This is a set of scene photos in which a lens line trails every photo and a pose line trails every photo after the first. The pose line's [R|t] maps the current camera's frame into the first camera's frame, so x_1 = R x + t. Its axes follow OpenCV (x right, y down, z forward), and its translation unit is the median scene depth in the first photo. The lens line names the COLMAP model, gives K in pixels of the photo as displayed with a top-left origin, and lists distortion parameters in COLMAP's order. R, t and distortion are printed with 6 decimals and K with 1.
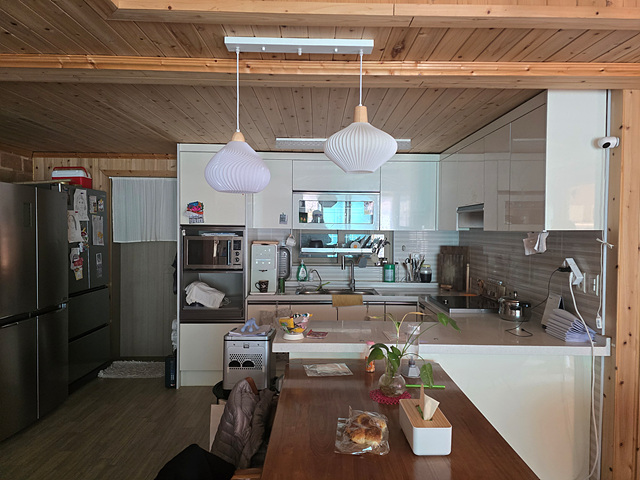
lens RADIAL K [[432.4, 0, 338.7], [0, 432.4, 232.8], [0, 0, 1]] dist [0.029780, -0.001638]
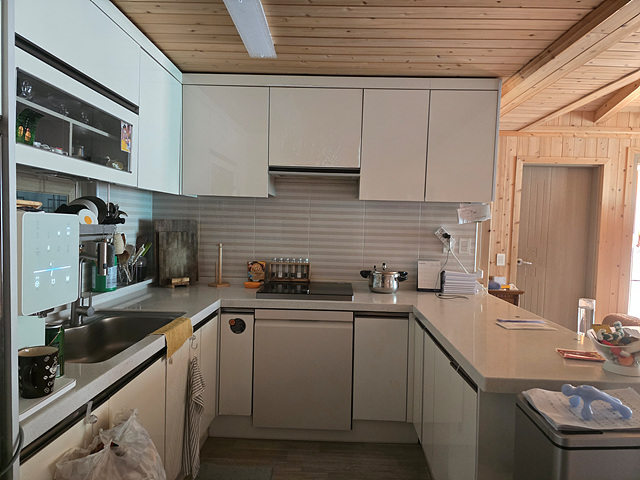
lens RADIAL K [[432.4, 0, 320.5], [0, 432.4, 241.3], [0, 0, 1]] dist [0.029780, -0.001638]
pose [[0.073137, -0.049535, 0.996091, -0.393880], [-0.019071, 0.998514, 0.051056, 0.025966], [-0.997140, -0.022730, 0.072084, 0.742870]]
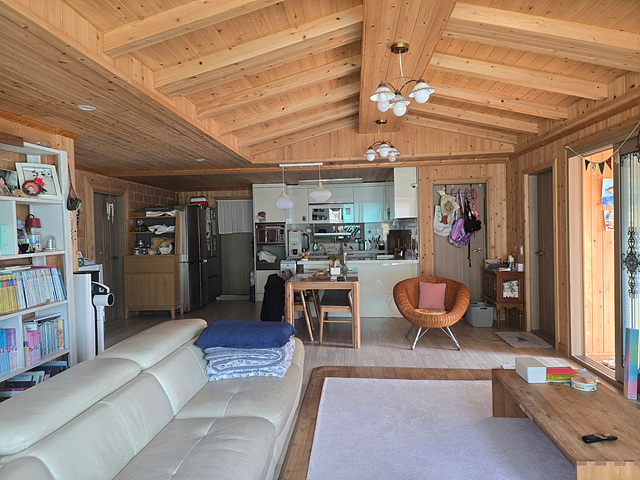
lens RADIAL K [[432.4, 0, 318.7], [0, 432.4, 240.5], [0, 0, 1]] dist [0.029780, -0.001638]
pose [[0.991884, -0.029809, -0.123603, 0.175597], [0.031759, 0.999400, 0.013833, 0.042335], [0.123116, -0.017646, 0.992235, -0.930586]]
